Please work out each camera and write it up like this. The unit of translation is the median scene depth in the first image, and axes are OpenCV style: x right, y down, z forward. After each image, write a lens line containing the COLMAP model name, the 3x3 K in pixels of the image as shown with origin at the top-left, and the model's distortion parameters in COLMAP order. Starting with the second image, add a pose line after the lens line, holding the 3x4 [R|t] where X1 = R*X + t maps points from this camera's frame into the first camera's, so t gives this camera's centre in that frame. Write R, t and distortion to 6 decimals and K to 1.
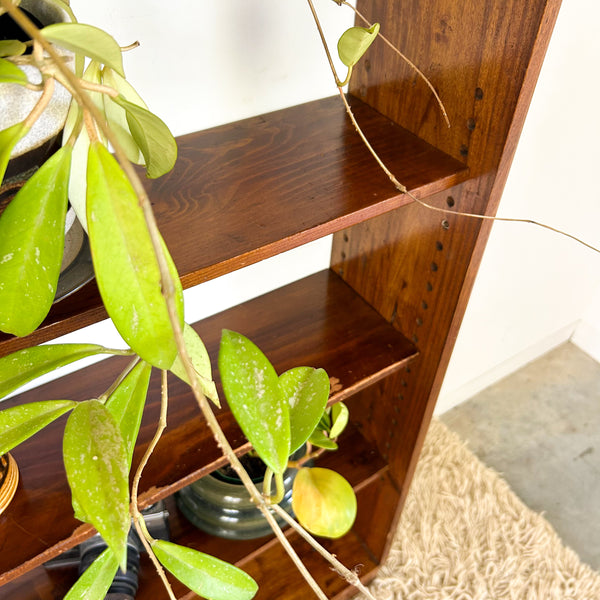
lens RADIAL K [[619.7, 0, 300.6], [0, 619.7, 301.0], [0, 0, 1]] dist [0.014526, -0.039461]
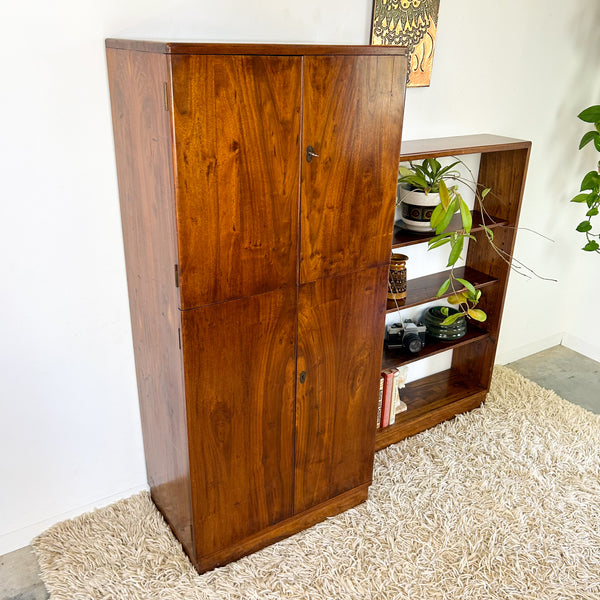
lens RADIAL K [[593.3, 0, 302.2], [0, 593.3, 295.1], [0, 0, 1]] dist [0.148126, -0.318213]
pose [[0.999517, -0.013892, -0.027790, -0.497705], [0.003915, 0.943655, -0.330908, 0.776387], [0.030821, 0.330640, 0.943254, -1.324535]]
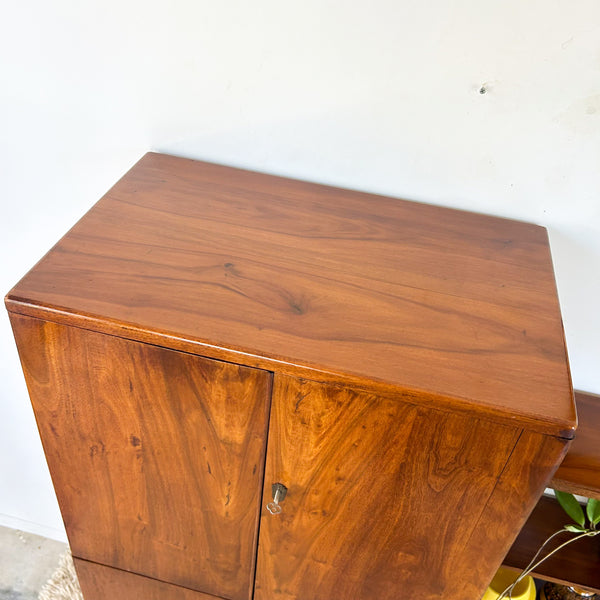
lens RADIAL K [[599.8, 0, 297.9], [0, 599.8, 296.1], [0, 0, 1]] dist [0.061579, -0.092294]
pose [[0.682276, 0.467165, -0.562366, -0.221374], [-0.533215, 0.844229, 0.054402, -0.139555], [0.500180, 0.262745, 0.825097, -0.862204]]
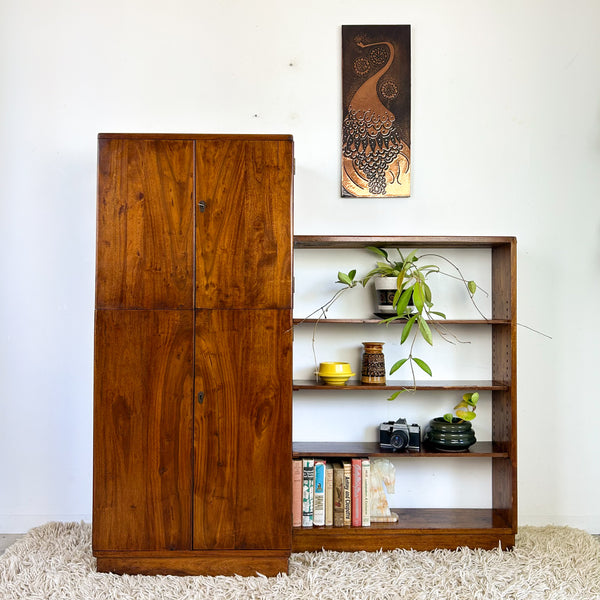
lens RADIAL K [[592.0, 0, 299.9], [0, 592.0, 298.0], [0, 0, 1]] dist [0.105195, -0.173751]
pose [[0.832281, -0.052892, -0.551825, 0.618580], [-0.346624, 0.727190, -0.592491, 1.171480], [0.432620, 0.684395, 0.586893, -0.941169]]
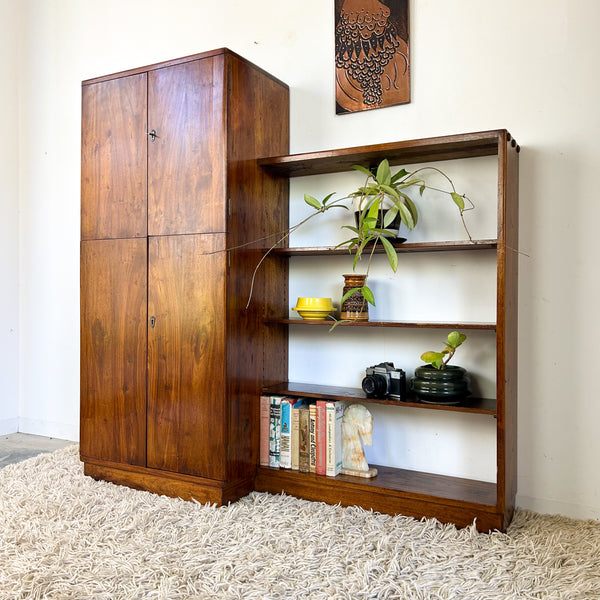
lens RADIAL K [[598.2, 0, 297.7], [0, 598.2, 288.9], [0, 0, 1]] dist [0.141230, -0.306290]
pose [[0.452837, -0.051124, -0.890126, 1.195871], [-0.587127, 0.734231, -0.340861, 0.763202], [0.670985, 0.676972, 0.302471, -0.207143]]
